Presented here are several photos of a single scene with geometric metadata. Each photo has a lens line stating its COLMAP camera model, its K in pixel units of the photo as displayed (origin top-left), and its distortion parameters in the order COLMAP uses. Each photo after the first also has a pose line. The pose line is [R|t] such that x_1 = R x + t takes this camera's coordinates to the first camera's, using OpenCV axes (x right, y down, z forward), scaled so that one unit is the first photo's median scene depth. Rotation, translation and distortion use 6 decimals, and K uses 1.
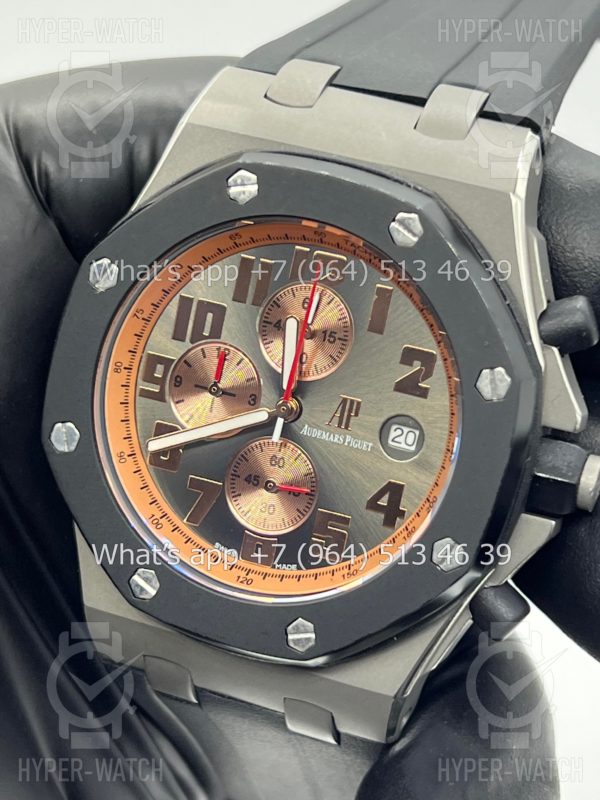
lens RADIAL K [[1881.2, 0, 306.1], [0, 1881.2, 405.5], [0, 0, 1]] dist [0.171810, 0.000000]
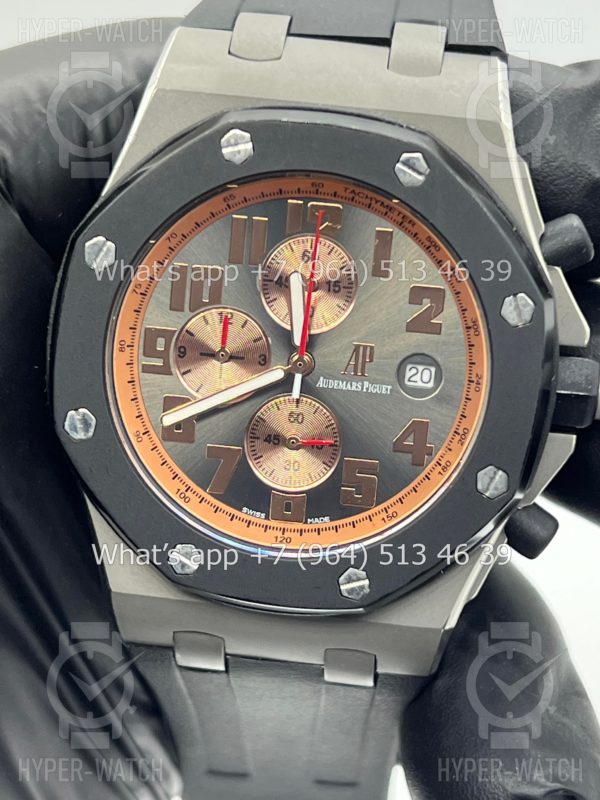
lens RADIAL K [[1881.2, 0, 300.4], [0, 1881.2, 427.0], [0, 0, 1]] dist [0.171810, 0.000000]
pose [[0.969455, -0.144592, 0.198117, -0.213247], [0.137511, 0.989281, 0.049121, -0.014214], [-0.203096, -0.020377, 0.978947, 0.021037]]
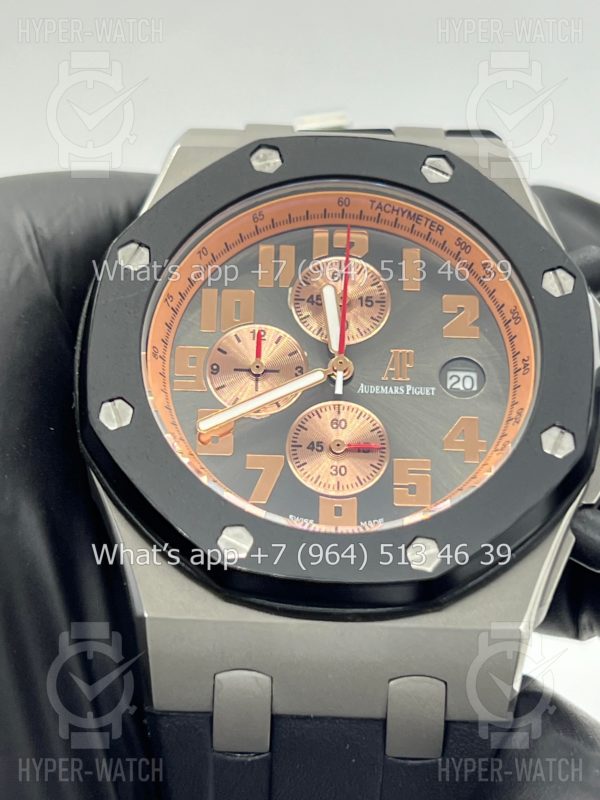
lens RADIAL K [[1881.2, 0, 295.6], [0, 1881.2, 394.9], [0, 0, 1]] dist [0.171810, 0.000000]
pose [[0.935787, -0.037947, 0.350517, -0.370621], [0.210366, 0.857920, -0.468743, 0.460996], [-0.282929, 0.512381, 0.810813, 0.229804]]
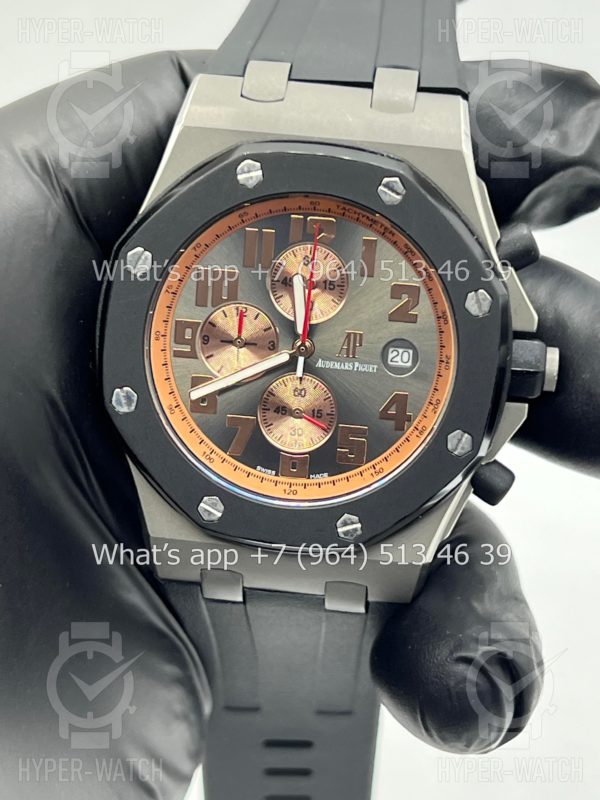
lens RADIAL K [[1881.2, 0, 298.9], [0, 1881.2, 400.6], [0, 0, 1]] dist [0.171810, 0.000000]
pose [[0.966769, -0.156435, 0.202200, -0.265883], [0.149219, 0.987511, 0.050551, -0.027073], [-0.207583, -0.018699, 0.978039, -0.198443]]
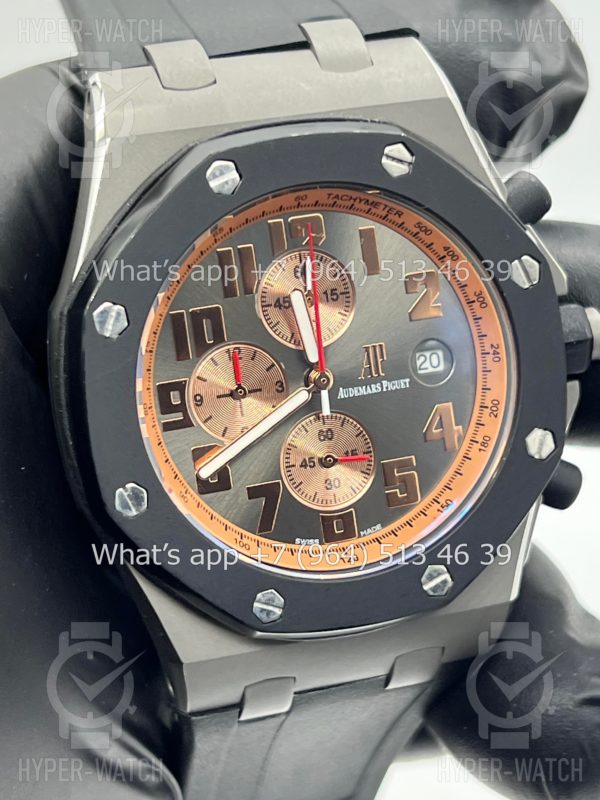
lens RADIAL K [[1881.2, 0, 281.9], [0, 1881.2, 397.7], [0, 0, 1]] dist [0.171810, 0.000000]
pose [[0.796254, -0.376245, 0.473729, -0.491603], [0.370162, 0.922384, 0.110399, -0.104872], [-0.478498, 0.087451, 0.873723, 0.157573]]
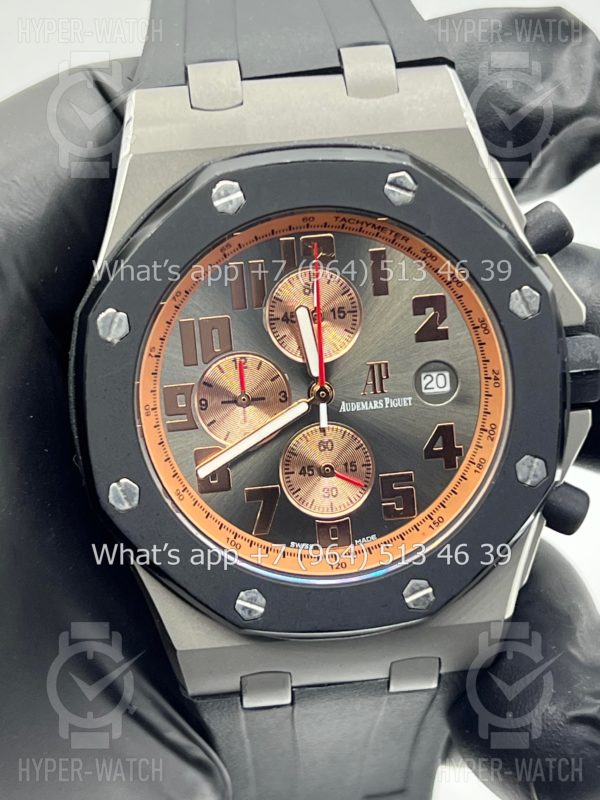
lens RADIAL K [[1881.2, 0, 293.8], [0, 1881.2, 398.2], [0, 0, 1]] dist [0.171810, 0.000000]
pose [[0.893622, -0.326496, 0.307962, -0.338625], [0.321819, 0.944399, 0.067405, -0.069336], [-0.312846, 0.038874, 0.949008, 0.036942]]
